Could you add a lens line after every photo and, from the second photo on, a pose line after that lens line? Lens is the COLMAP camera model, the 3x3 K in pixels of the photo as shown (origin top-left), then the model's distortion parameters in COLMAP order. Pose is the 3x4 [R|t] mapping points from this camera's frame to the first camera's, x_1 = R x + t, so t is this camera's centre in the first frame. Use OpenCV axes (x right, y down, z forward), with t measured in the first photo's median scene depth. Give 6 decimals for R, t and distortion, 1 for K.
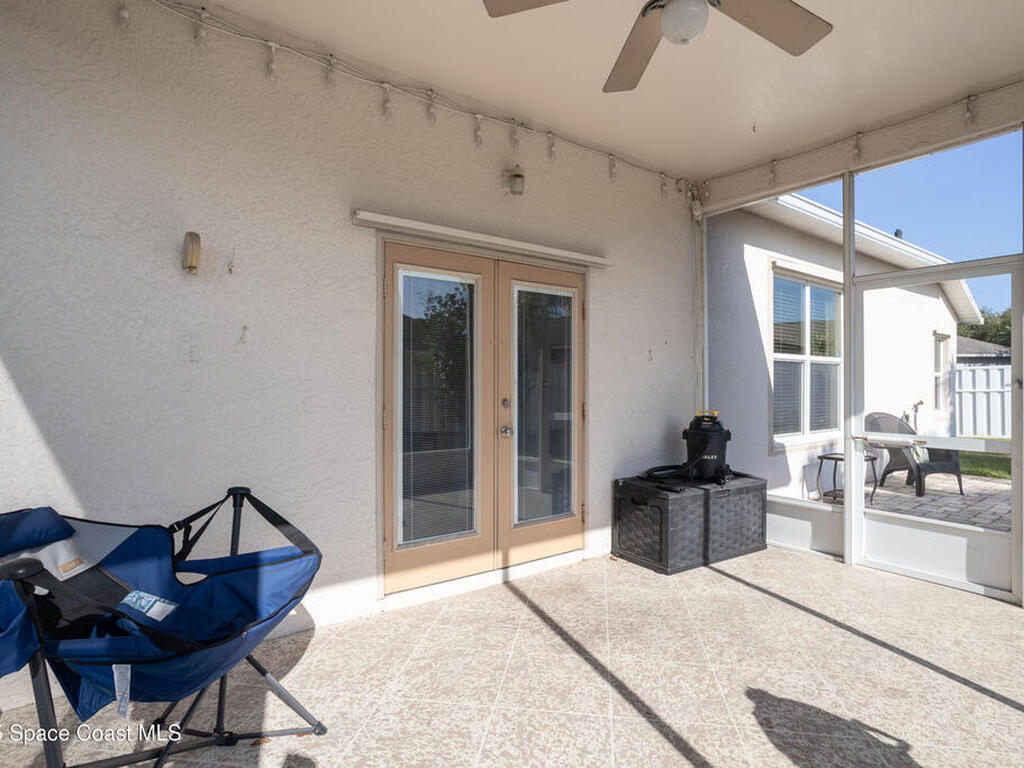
lens RADIAL K [[546.3, 0, 513.8], [0, 546.3, 383.3], [0, 0, 1]] dist [-0.015905, -0.000326]
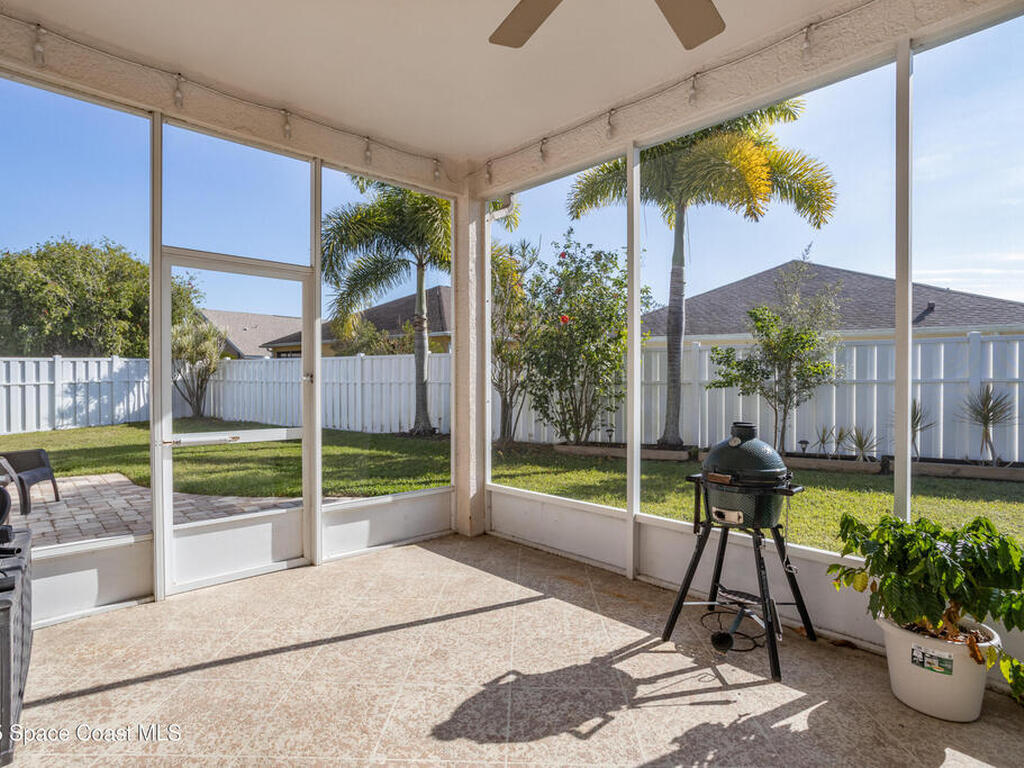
lens RADIAL K [[546.3, 0, 515.7], [0, 546.3, 386.5], [0, 0, 1]] dist [-0.015905, -0.000326]
pose [[-0.134694, -0.015073, 0.990773, -0.294715], [-0.009554, 0.999858, 0.013912, -0.002051], [-0.990841, -0.007591, -0.134819, 0.685010]]
